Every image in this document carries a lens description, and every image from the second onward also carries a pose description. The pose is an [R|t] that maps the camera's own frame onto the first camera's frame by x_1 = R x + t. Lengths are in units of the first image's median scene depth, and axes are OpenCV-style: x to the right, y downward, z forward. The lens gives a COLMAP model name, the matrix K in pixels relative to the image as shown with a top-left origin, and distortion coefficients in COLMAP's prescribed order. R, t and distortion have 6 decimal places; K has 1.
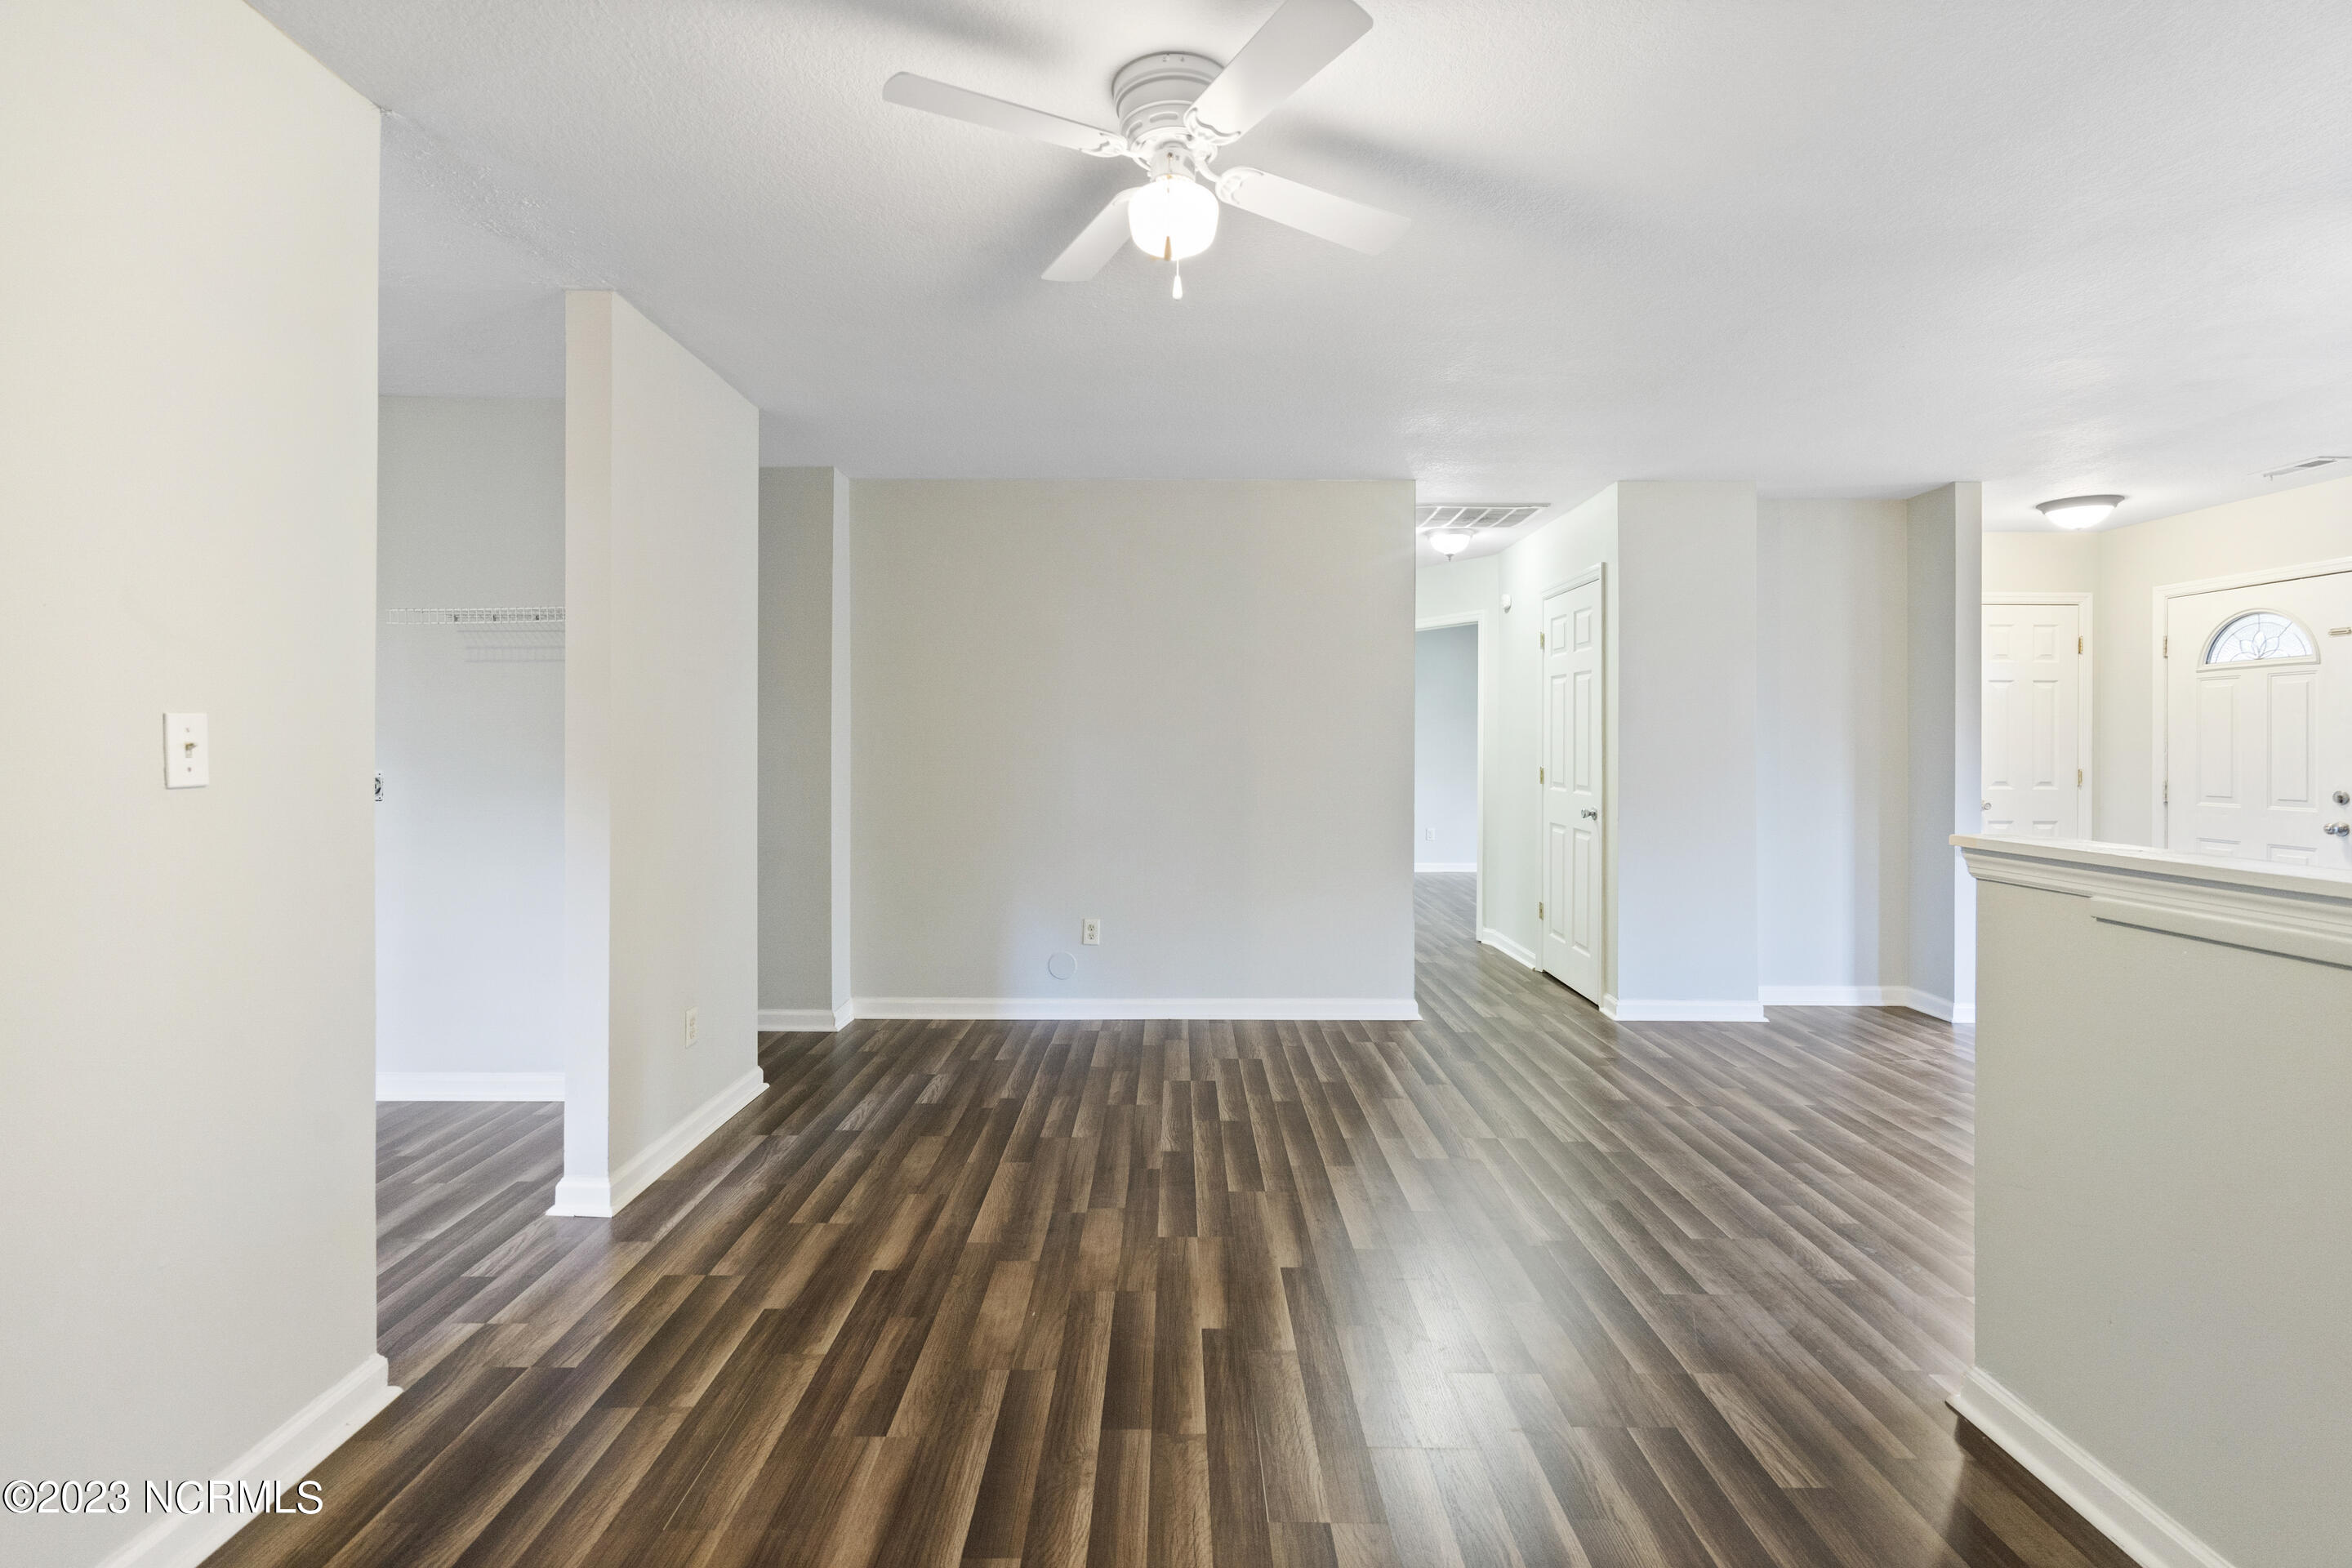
lens RADIAL K [[1077.8, 0, 1162.0], [0, 1077.8, 741.1], [0, 0, 1]] dist [-0.004636, 0.002297]
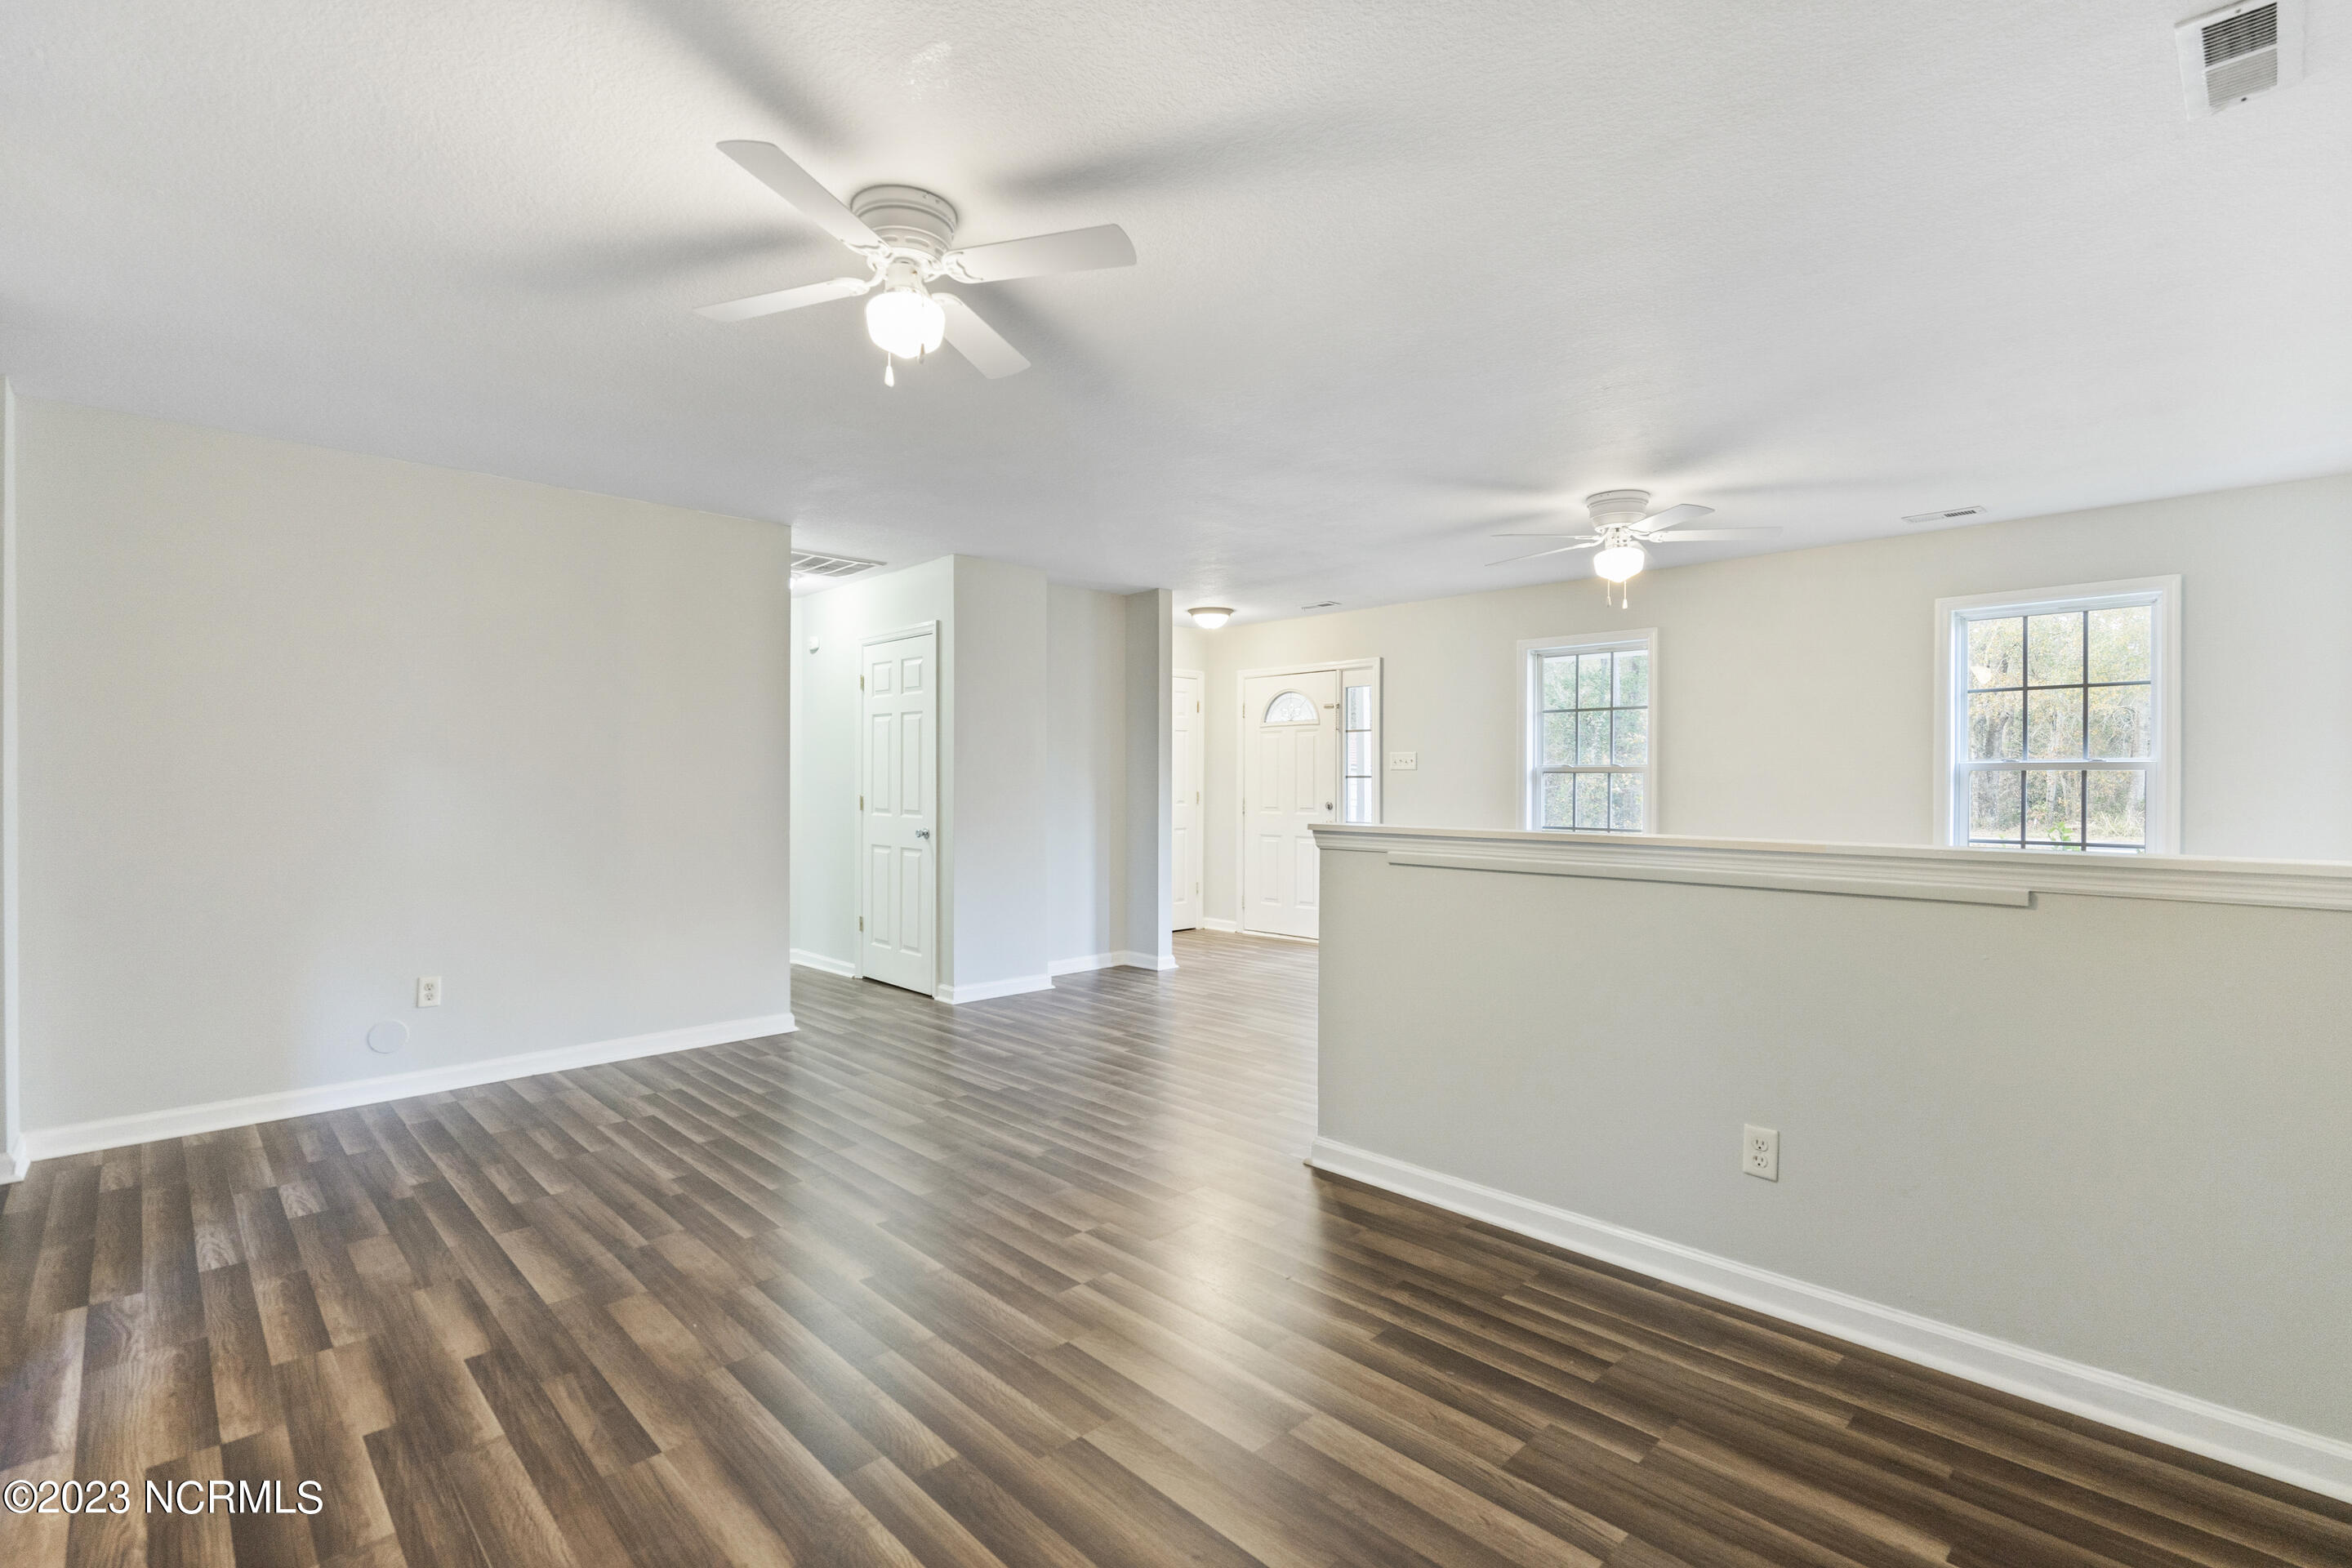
lens RADIAL K [[1077.8, 0, 1166.1], [0, 1077.8, 772.5], [0, 0, 1]] dist [-0.004636, 0.002297]
pose [[0.714247, 0.002766, 0.699888, -0.407619], [-0.000551, 0.999994, -0.003390, 0.009613], [-0.699893, 0.002035, 0.714245, -0.031995]]
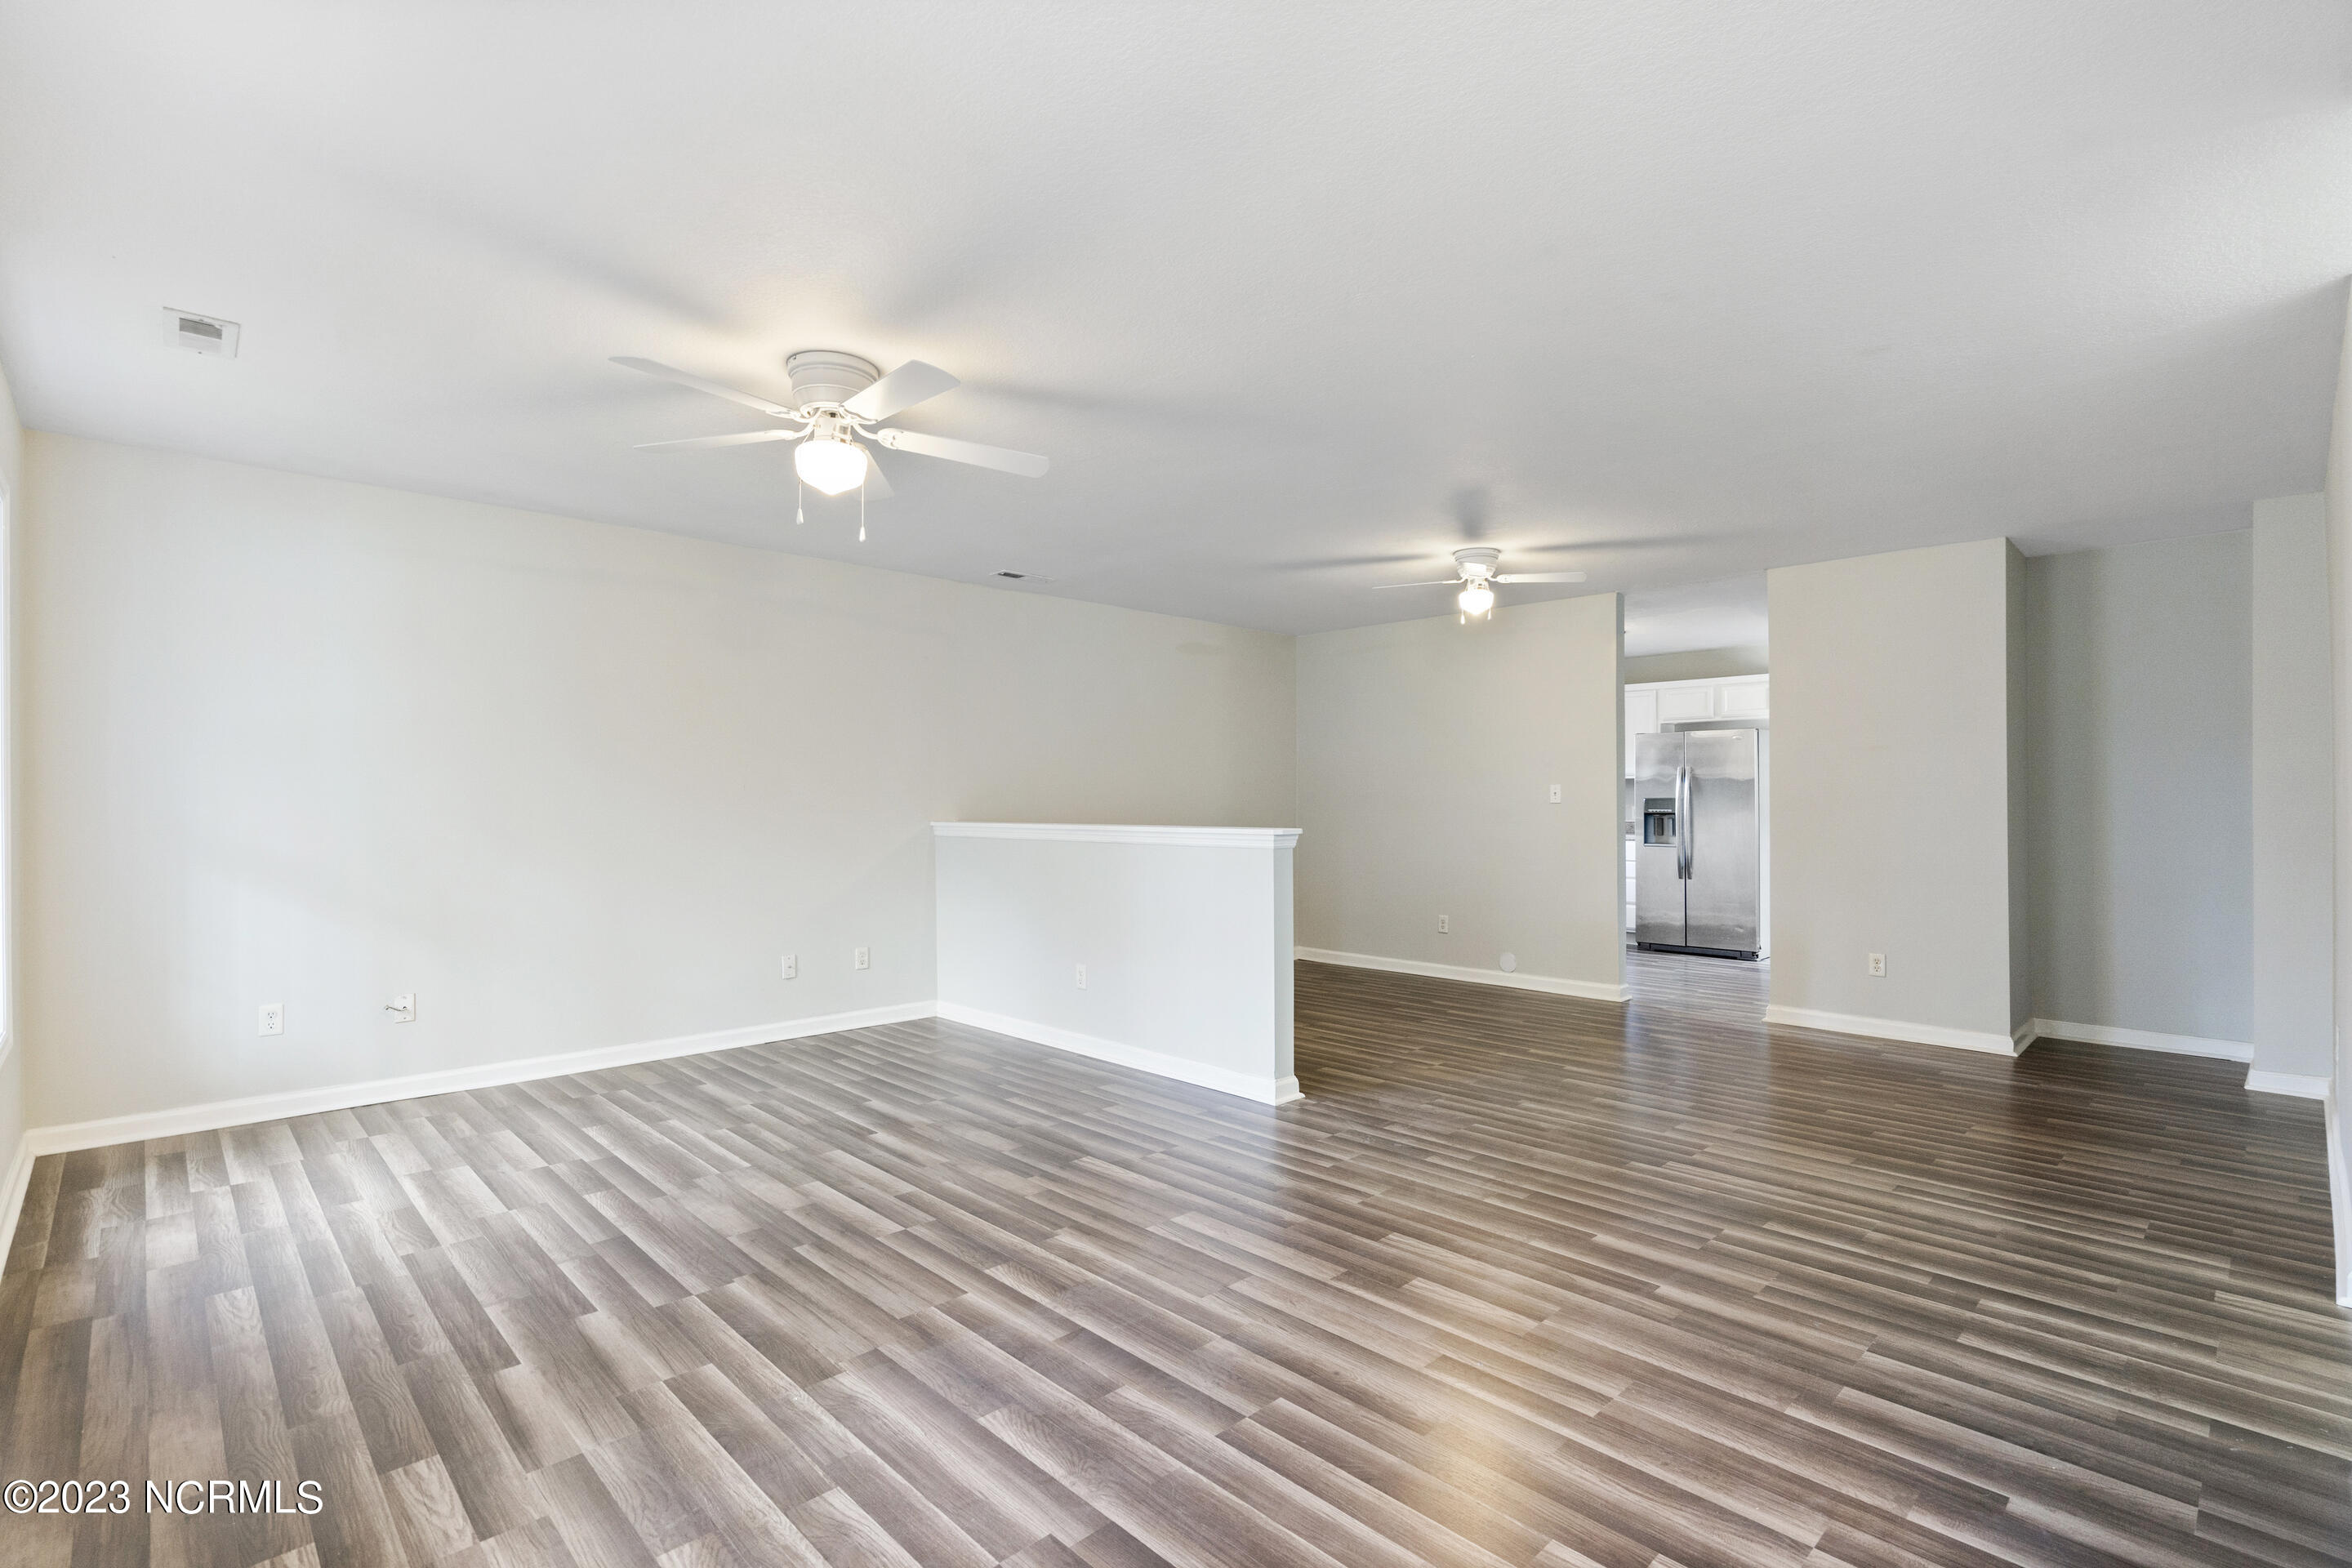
lens RADIAL K [[1077.8, 0, 1170.5], [0, 1077.8, 801.1], [0, 0, 1]] dist [-0.004636, 0.002297]
pose [[-0.714719, -0.000312, -0.699412, 1.656156], [0.001015, 0.999998, -0.001484, 0.022809], [0.699411, -0.001770, -0.714718, 1.604359]]
